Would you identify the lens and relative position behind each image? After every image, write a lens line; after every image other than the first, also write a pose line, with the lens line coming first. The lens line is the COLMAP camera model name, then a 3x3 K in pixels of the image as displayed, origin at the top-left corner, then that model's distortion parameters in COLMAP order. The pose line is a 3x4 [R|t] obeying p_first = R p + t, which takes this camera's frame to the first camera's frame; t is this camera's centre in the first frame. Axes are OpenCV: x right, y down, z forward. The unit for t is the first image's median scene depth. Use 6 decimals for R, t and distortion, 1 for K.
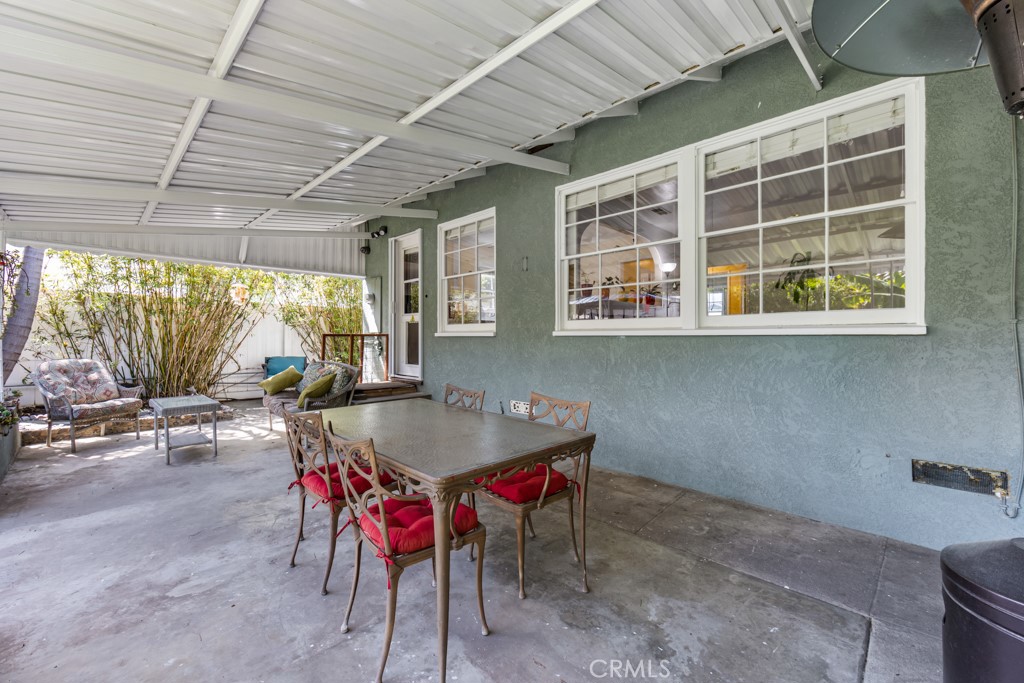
lens RADIAL K [[412.6, 0, 513.2], [0, 412.6, 336.9], [0, 0, 1]] dist [0.000487, -0.000120]
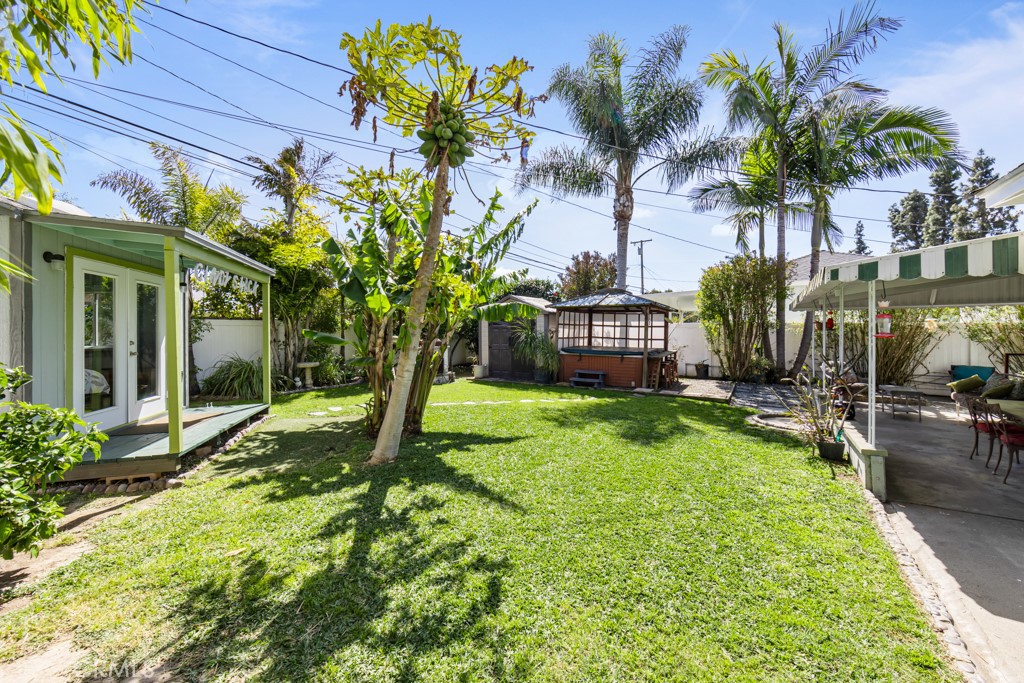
lens RADIAL K [[410.2, 0, 516.2], [0, 410.2, 325.5], [0, 0, 1]] dist [0.000839, -0.000073]
pose [[0.220884, -0.012959, -0.975214, 0.453485], [0.001817, 0.999915, -0.012876, -0.077246], [0.975298, 0.001072, 0.220889, -0.785725]]
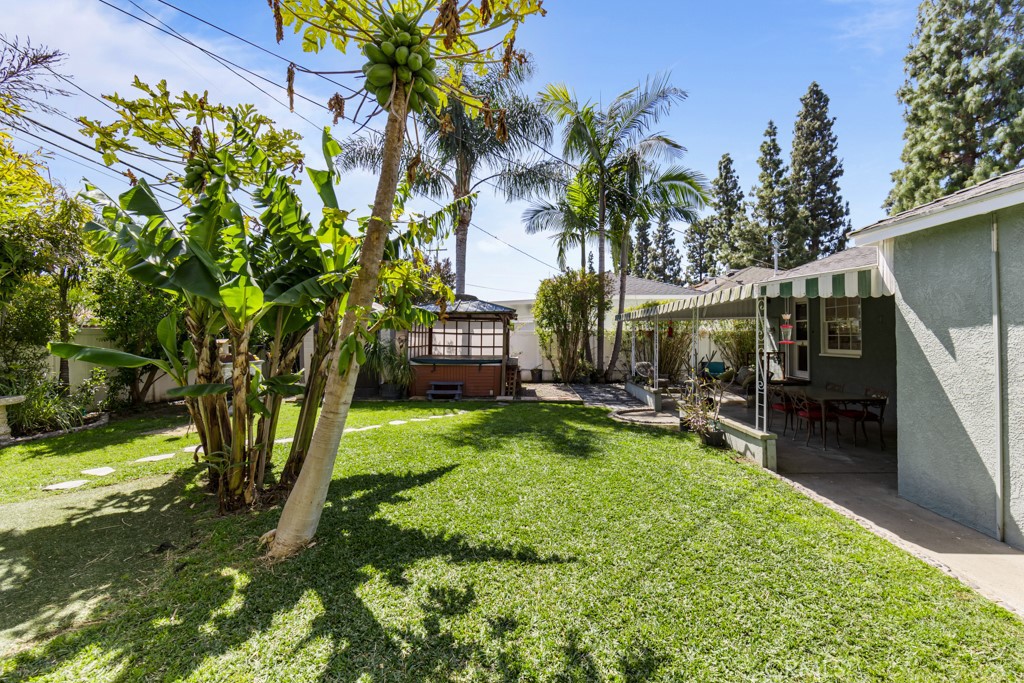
lens RADIAL K [[407.3, 0, 513.7], [0, 407.3, 337.1], [0, 0, 1]] dist [-0.001899, -0.000443]
pose [[0.679896, -0.005124, -0.733290, 0.174145], [0.008830, 0.999960, 0.001200, -0.083585], [0.733255, -0.007291, 0.679915, -1.002513]]
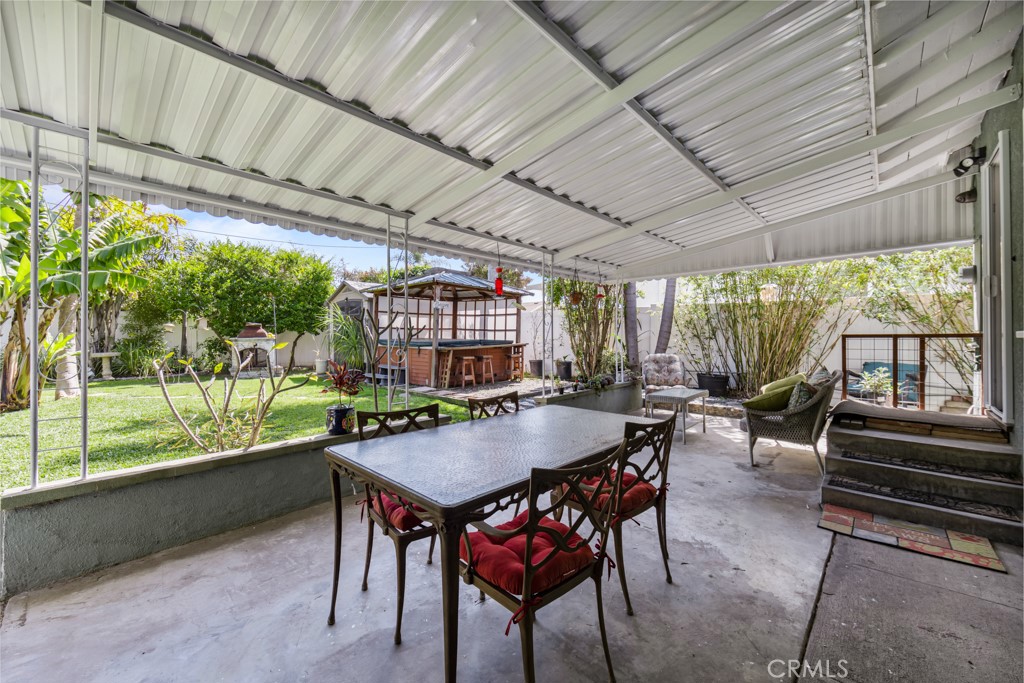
lens RADIAL K [[403.2, 0, 513.3], [0, 403.2, 336.4], [0, 0, 1]] dist [-0.000343, 0.000184]
pose [[0.018018, -0.001813, -0.999836, 0.252319], [0.002488, 0.999995, -0.001768, -0.003443], [0.999835, -0.002456, 0.018022, 0.351374]]
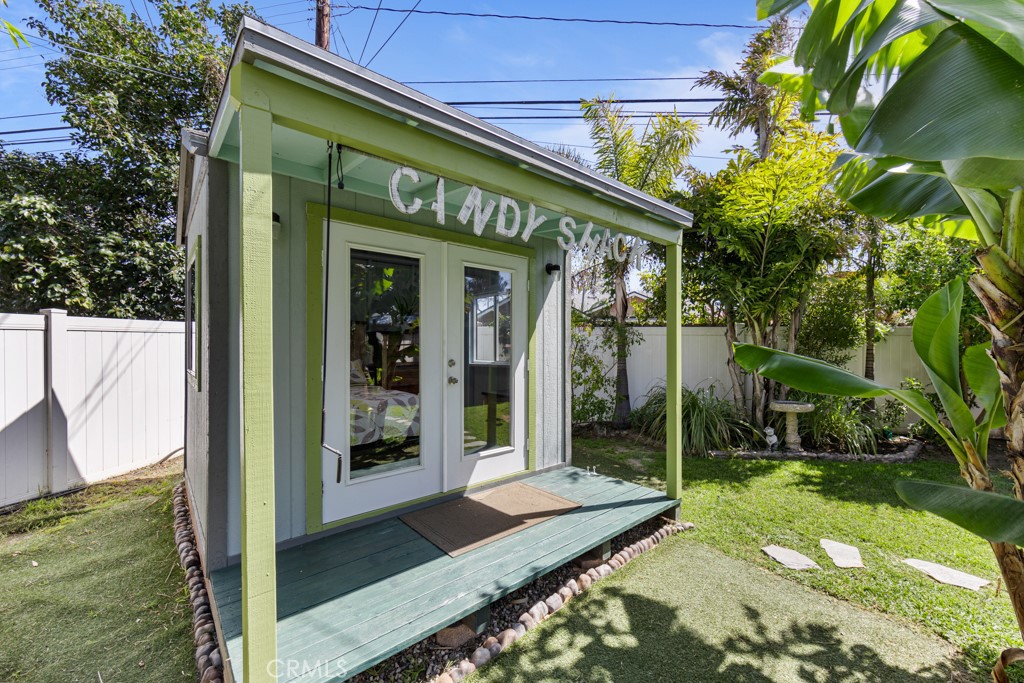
lens RADIAL K [[414.6, 0, 514.8], [0, 414.6, 346.7], [0, 0, 1]] dist [-0.000289, 0.000029]
pose [[-0.775826, 0.004835, -0.630929, -0.327355], [-0.006436, 0.999858, 0.015575, -0.083296], [0.630915, 0.016144, -0.775684, -0.922578]]
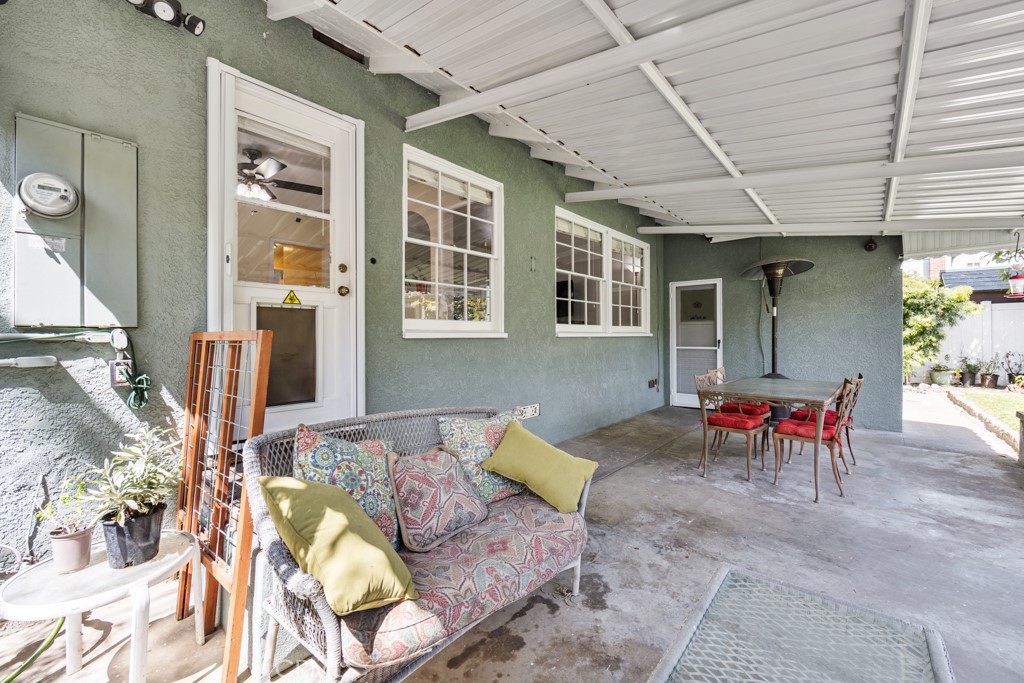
lens RADIAL K [[410.5, 0, 512.5], [0, 410.5, 334.4], [0, 0, 1]] dist [0.000075, -0.000098]
pose [[-0.054379, 0.005632, 0.998504, -0.685335], [0.003981, 0.999977, -0.005423, -0.003029], [-0.998512, 0.003680, -0.054400, 0.799698]]
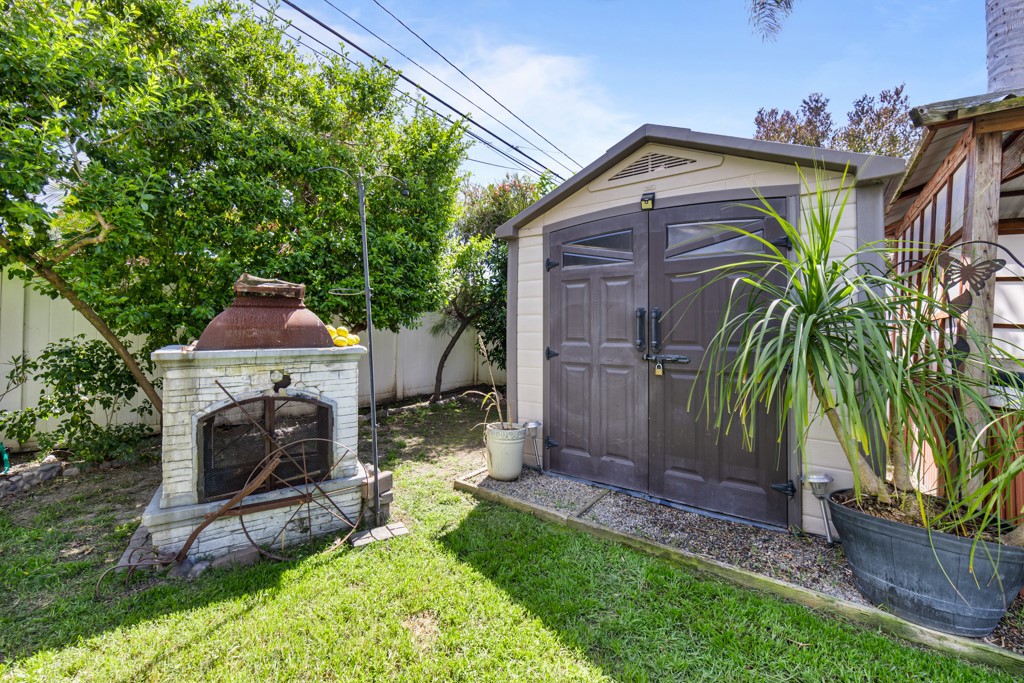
lens RADIAL K [[414.9, 0, 508.1], [0, 414.9, 327.3], [0, 0, 1]] dist [-0.001494, -0.000185]
pose [[0.129684, -0.010340, -0.991501, -1.102707], [-0.011450, 0.999863, -0.011925, -0.019868], [0.991489, 0.012899, 0.129548, -0.575133]]
